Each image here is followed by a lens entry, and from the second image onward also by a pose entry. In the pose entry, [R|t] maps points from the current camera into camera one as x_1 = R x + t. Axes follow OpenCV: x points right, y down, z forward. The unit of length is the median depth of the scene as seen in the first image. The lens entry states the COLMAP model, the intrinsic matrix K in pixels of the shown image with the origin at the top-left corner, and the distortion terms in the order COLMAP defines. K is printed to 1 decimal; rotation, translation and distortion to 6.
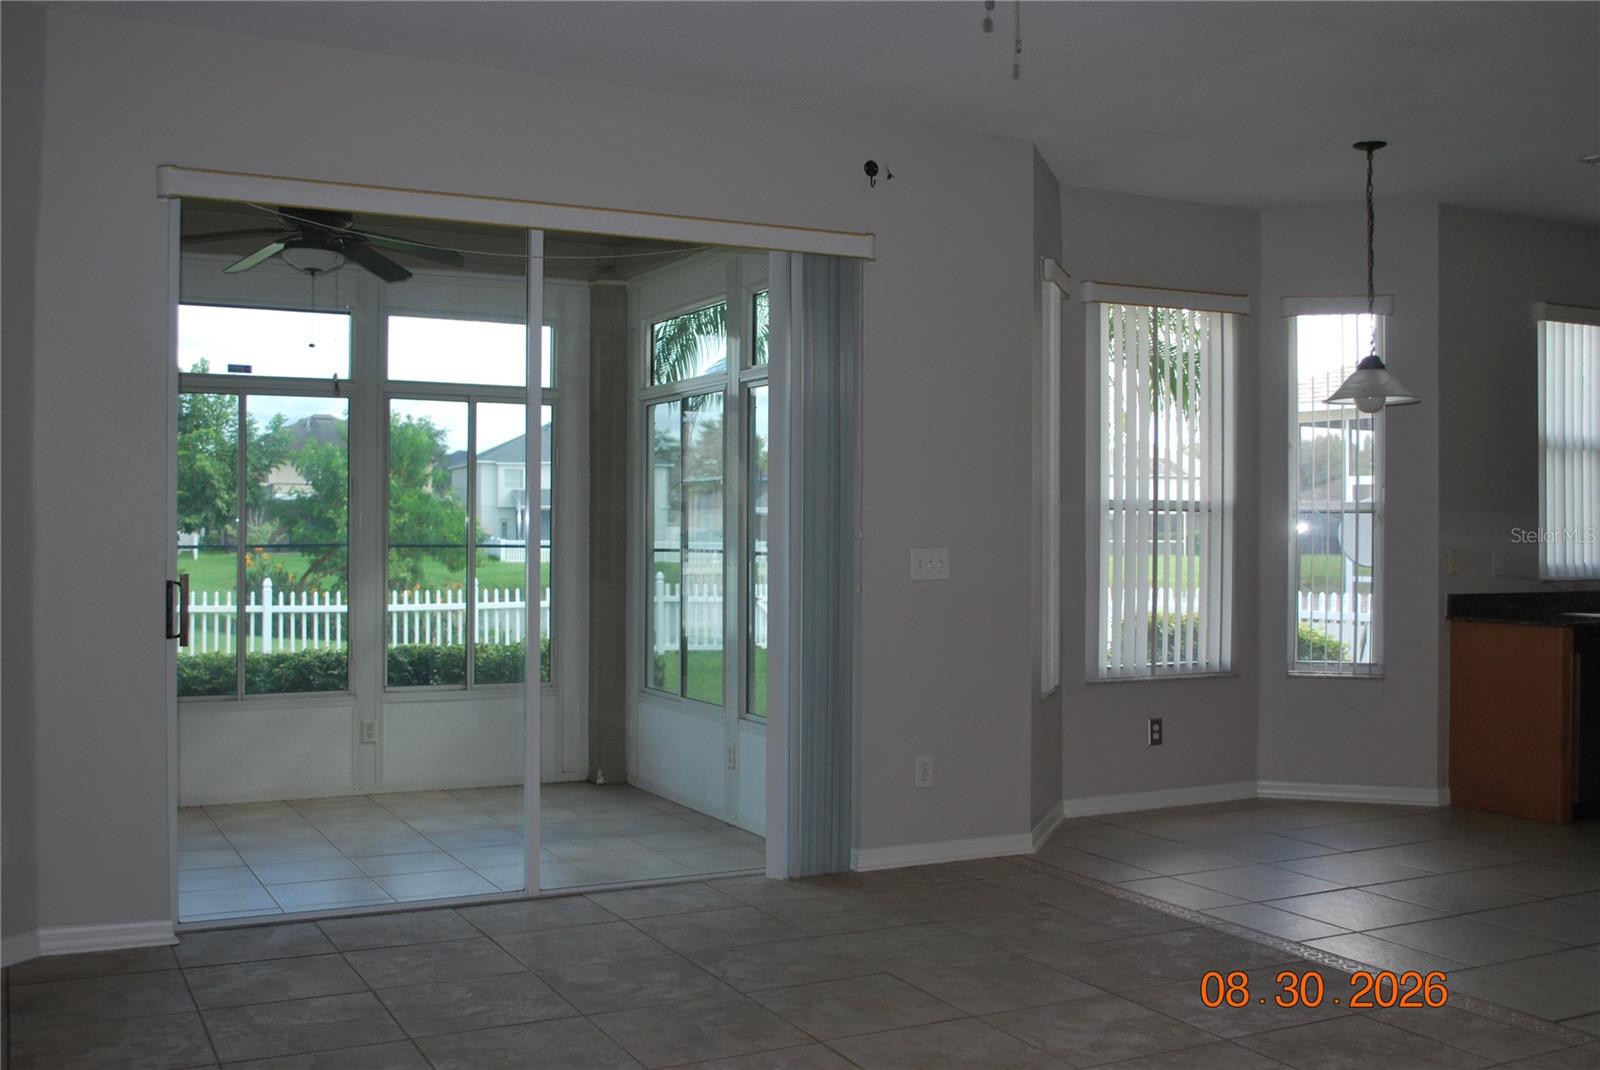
lens RADIAL K [[1589.7, 0, 804.9], [0, 1589.7, 527.4], [0, 0, 1]] dist [-0.059055, 0.000000]
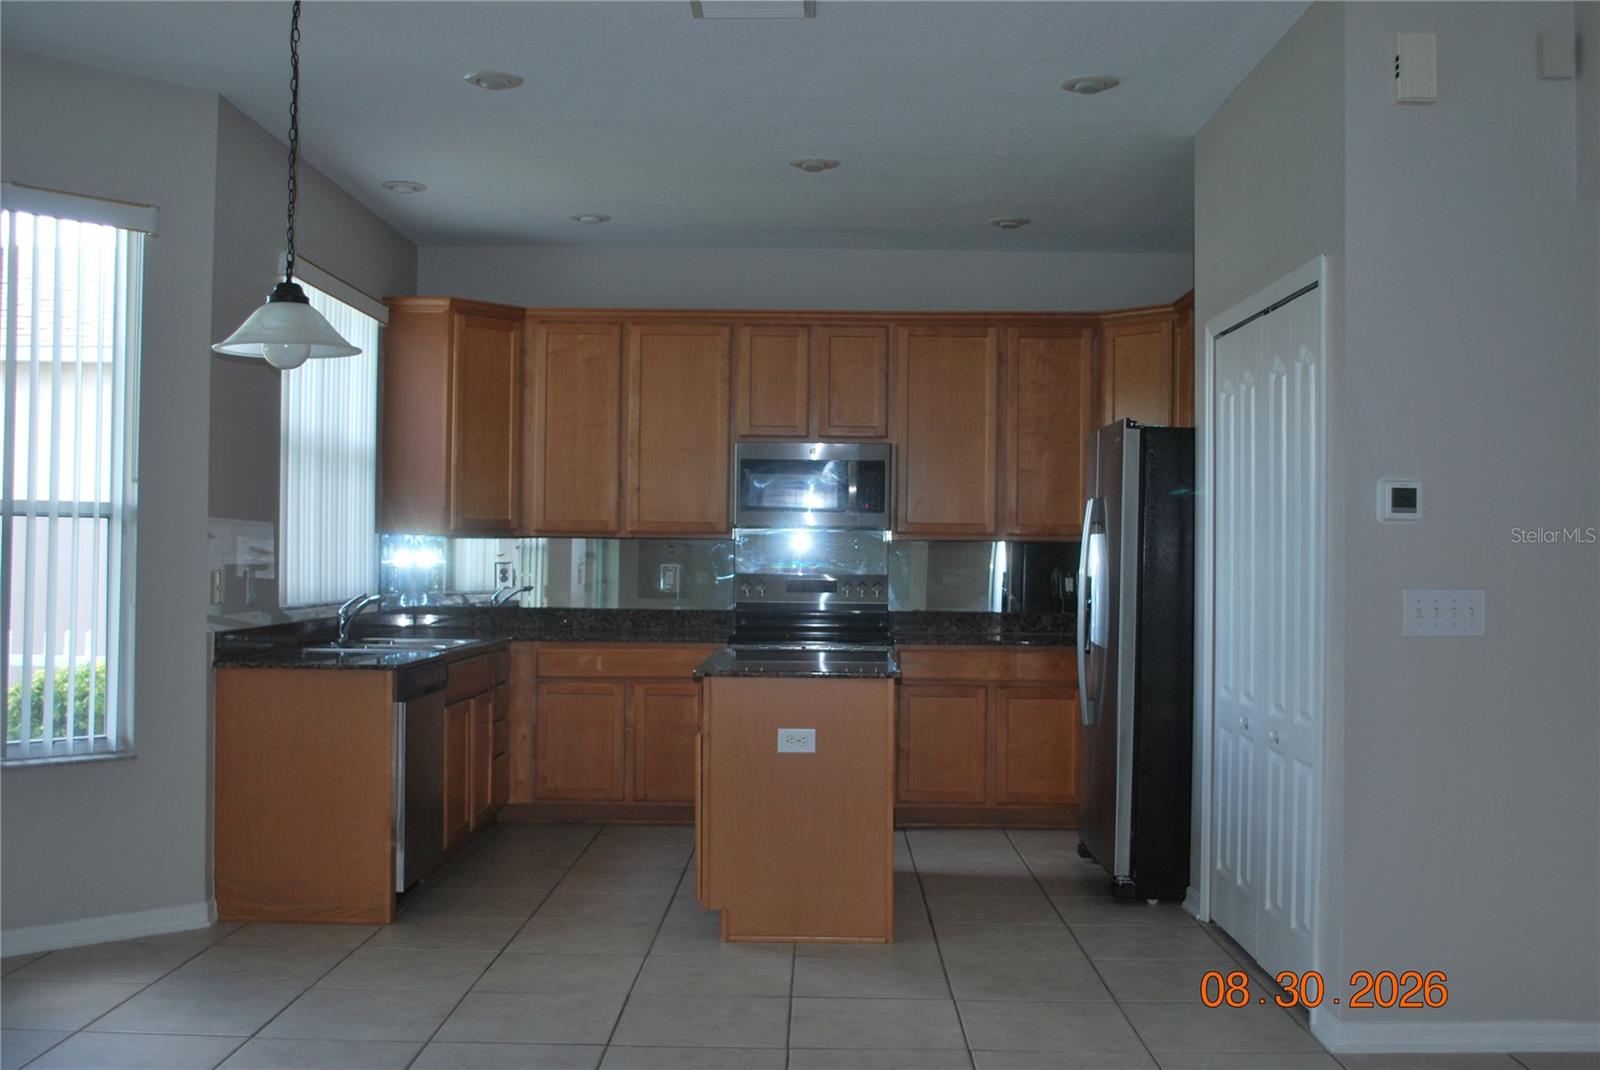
lens RADIAL K [[1589.7, 0, 809.0], [0, 1589.7, 525.4], [0, 0, 1]] dist [-0.059055, 0.000000]
pose [[0.466643, 0.016260, 0.884296, -0.108411], [-0.011073, 0.999860, -0.012542, -0.000347], [-0.884376, -0.003939, 0.466758, 0.423070]]
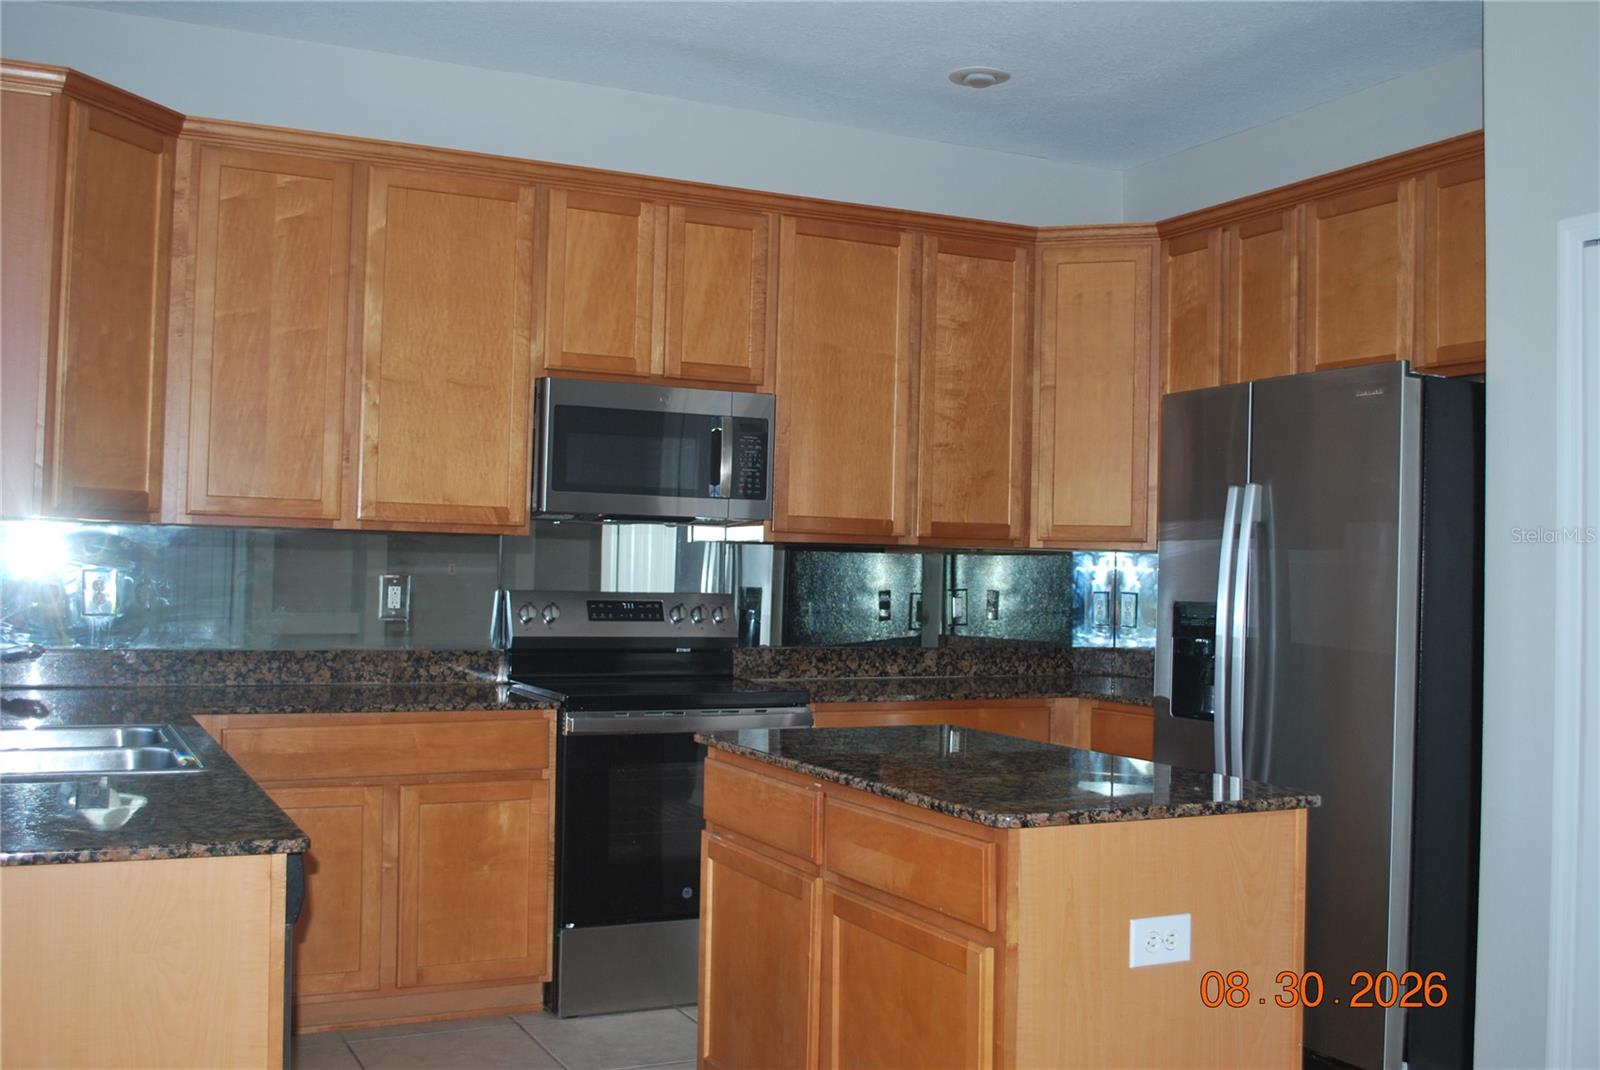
lens RADIAL K [[1589.7, 0, 798.7], [0, 1589.7, 536.2], [0, 0, 1]] dist [-0.059055, 0.000000]
pose [[0.026041, 0.015055, 0.999548, 0.159909], [-0.024924, 0.999586, -0.014406, 0.002778], [-0.999350, -0.024537, 0.026405, 0.836044]]
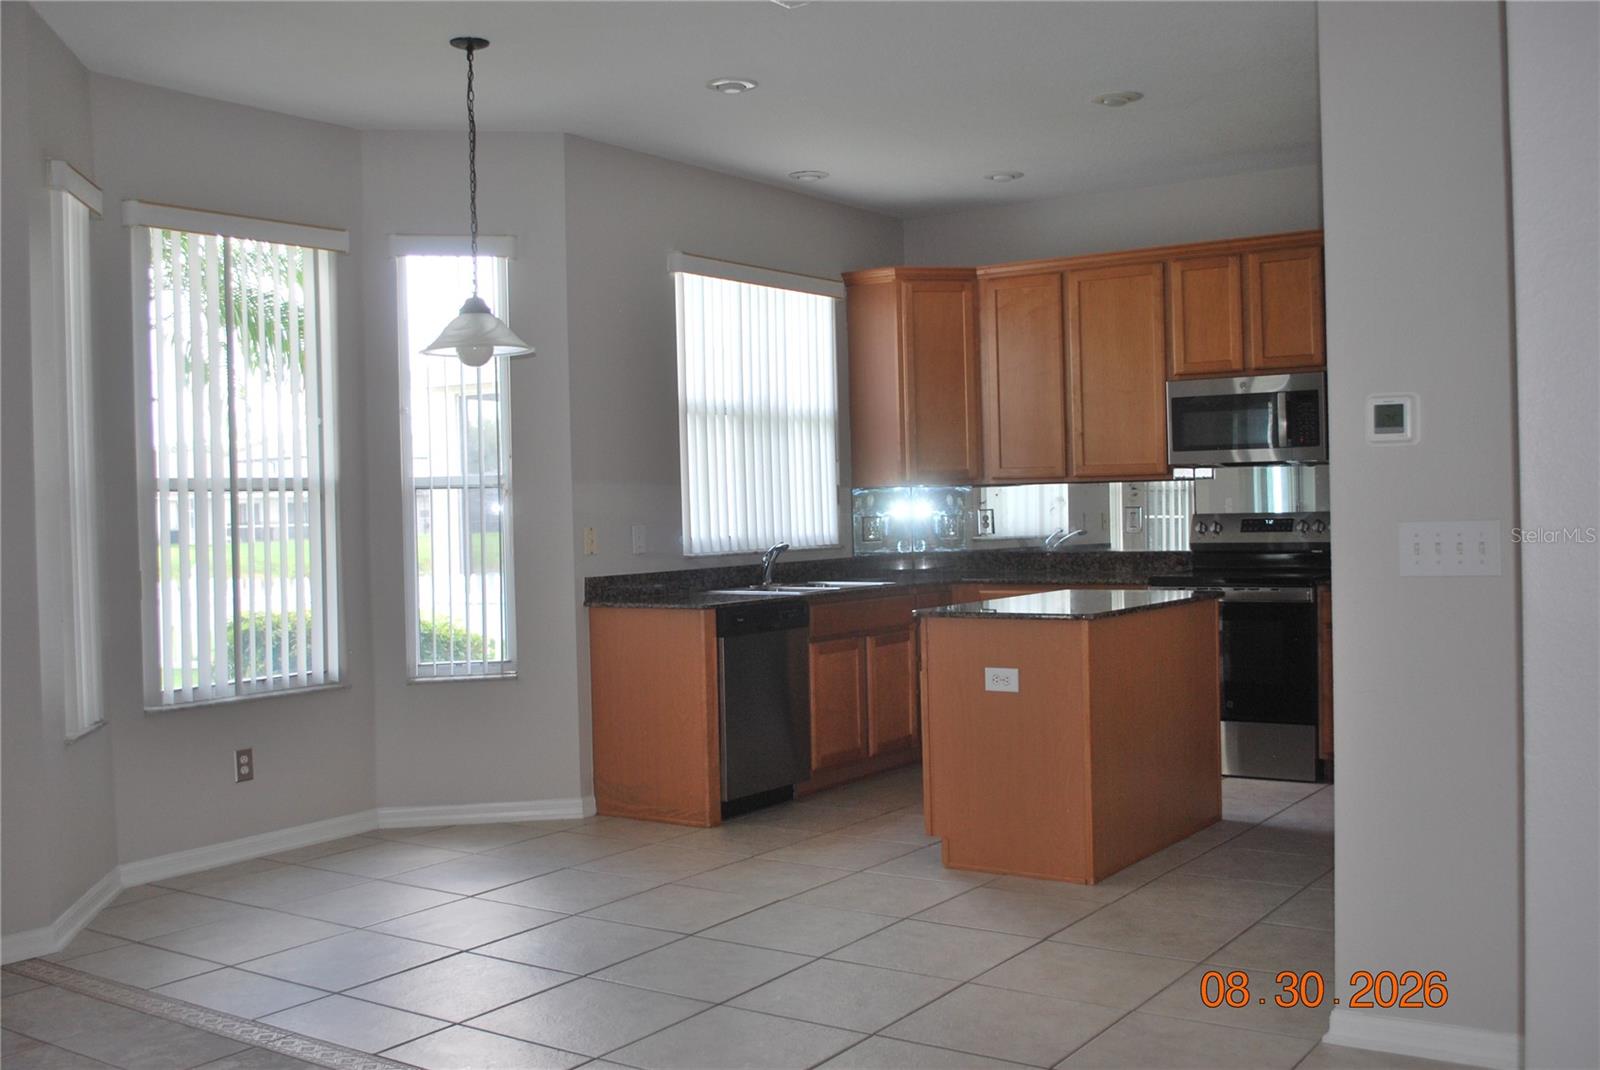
lens RADIAL K [[1589.7, 0, 803.2], [0, 1589.7, 530.7], [0, 0, 1]] dist [-0.059055, 0.000000]
pose [[0.881085, -0.034761, 0.471679, 0.097925], [0.027544, 0.999374, 0.022200, -0.000062], [-0.472155, -0.006568, 0.881491, 0.158162]]
